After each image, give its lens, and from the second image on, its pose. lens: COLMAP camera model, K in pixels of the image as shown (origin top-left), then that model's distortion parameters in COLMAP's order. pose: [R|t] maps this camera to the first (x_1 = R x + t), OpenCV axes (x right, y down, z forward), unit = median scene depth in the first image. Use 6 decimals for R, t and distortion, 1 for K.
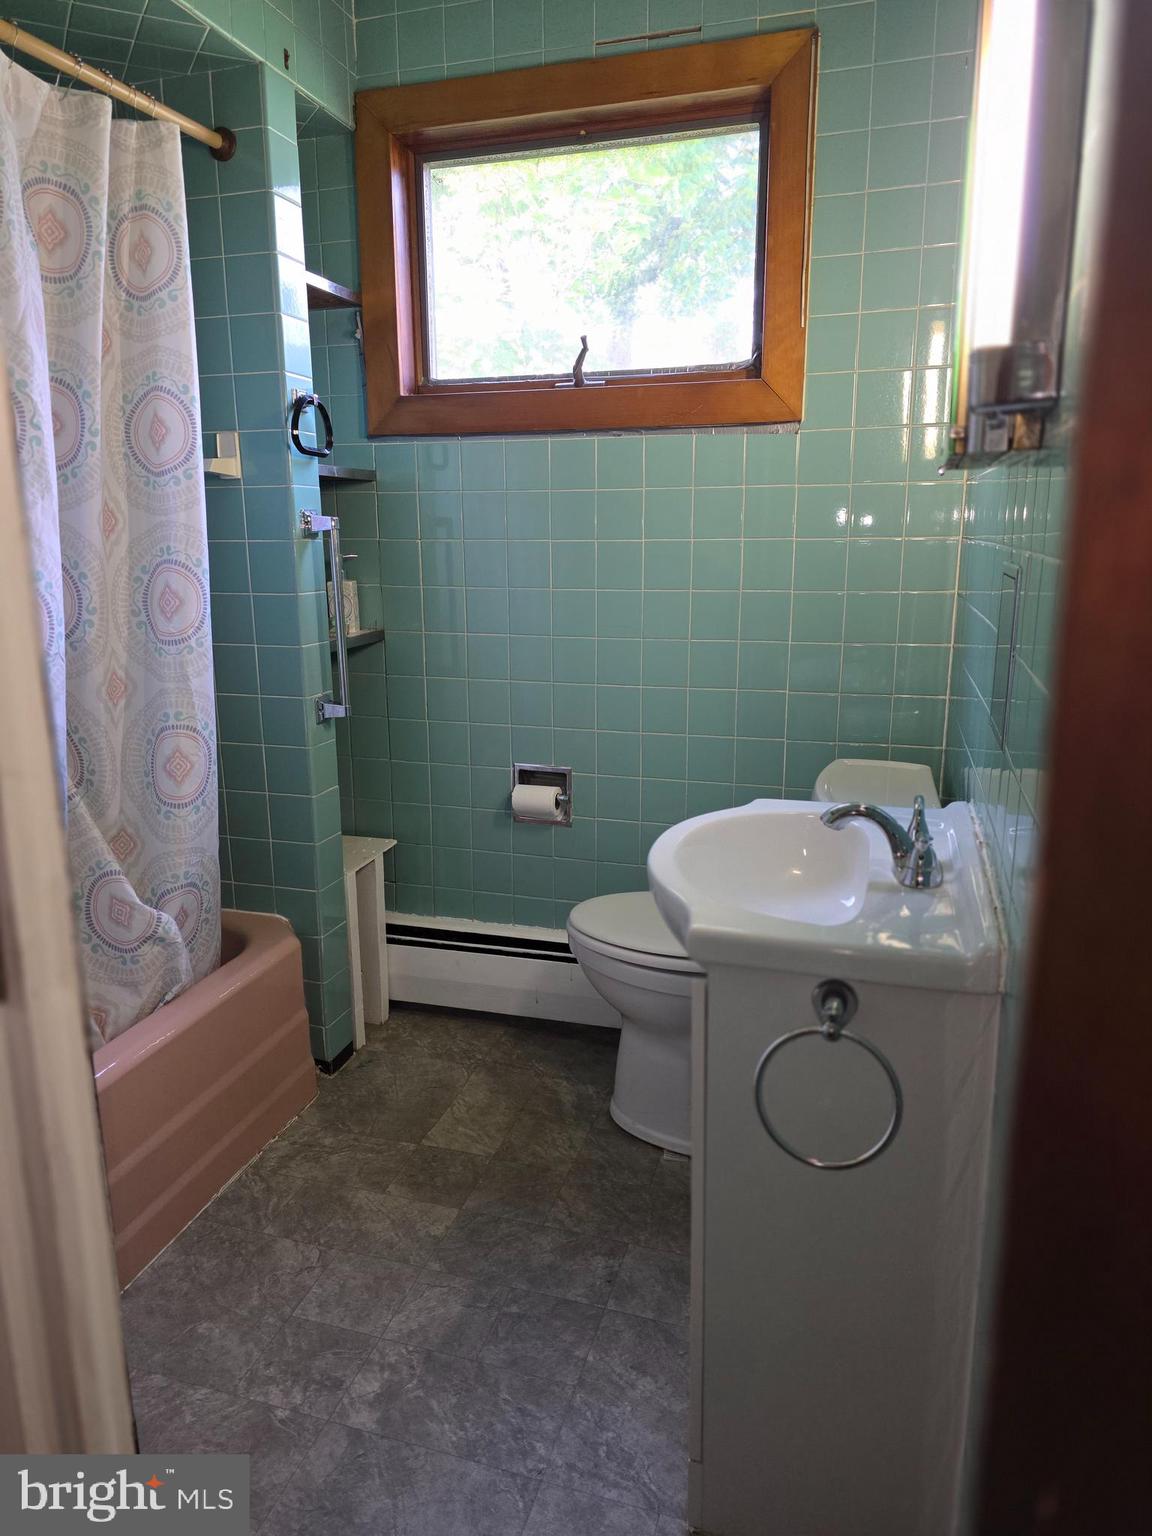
lens RADIAL K [[1031.6, 0, 571.1], [0, 1031.6, 772.5], [0, 0, 1]] dist [0.048542, -0.047201]
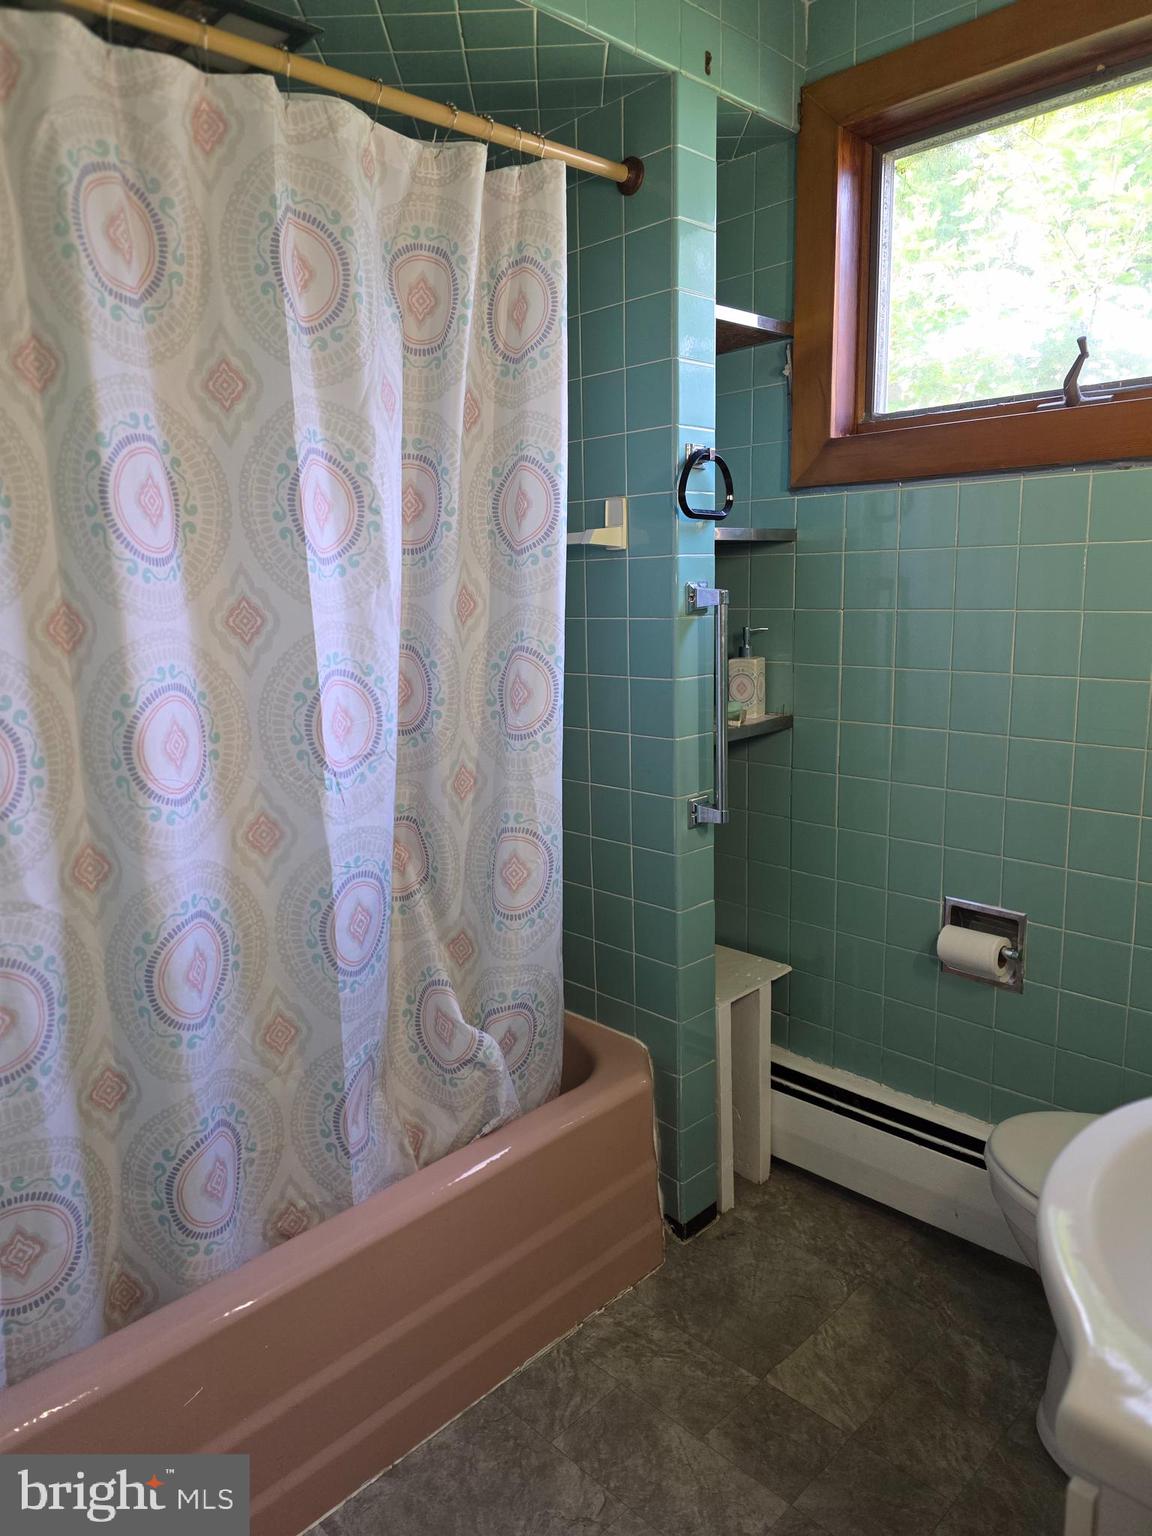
lens RADIAL K [[1031.6, 0, 561.9], [0, 1031.6, 761.6], [0, 0, 1]] dist [0.048542, -0.047201]
pose [[0.876003, 0.070758, -0.477087, 0.065819], [-0.090823, 0.995684, -0.019092, -0.079624], [0.473677, 0.060055, 0.878649, 0.209284]]
